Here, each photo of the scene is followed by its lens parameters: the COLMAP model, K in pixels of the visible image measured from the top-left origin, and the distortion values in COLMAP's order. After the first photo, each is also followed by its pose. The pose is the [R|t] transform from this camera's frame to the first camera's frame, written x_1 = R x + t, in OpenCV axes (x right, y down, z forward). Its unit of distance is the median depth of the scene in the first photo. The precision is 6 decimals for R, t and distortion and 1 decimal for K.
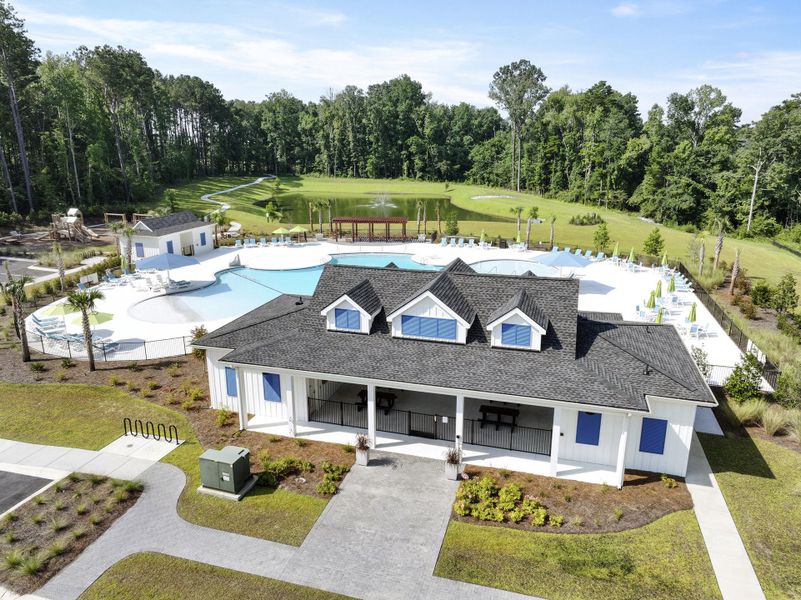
lens RADIAL K [[554.3, 0, 400.5], [0, 554.3, 300.0], [0, 0, 1]] dist [-0.000571, 0.001707]
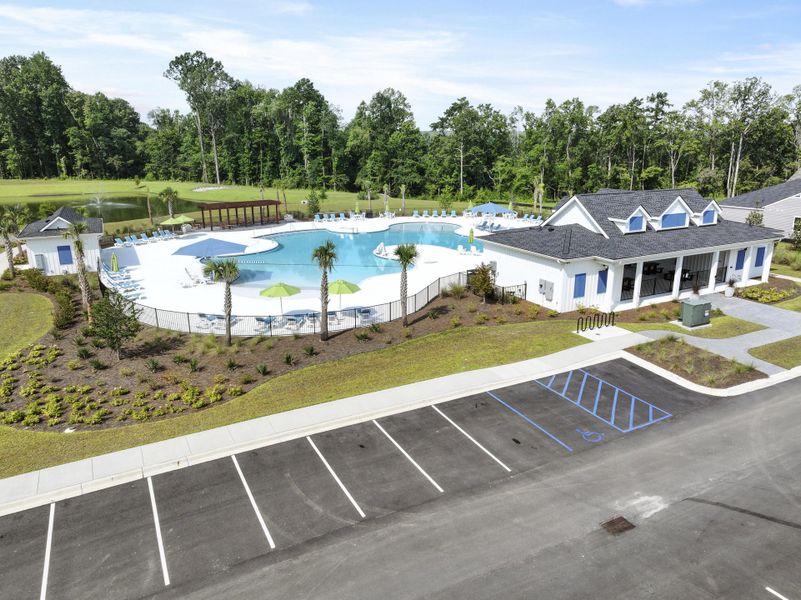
lens RADIAL K [[554.3, 0, 400.5], [0, 554.3, 300.0], [0, 0, 1]] dist [-0.000571, 0.001707]
pose [[0.718907, -0.189005, 0.668917, -0.372332], [0.191232, 0.978967, 0.071087, 0.002004], [-0.668284, 0.076813, 0.739930, 0.080412]]
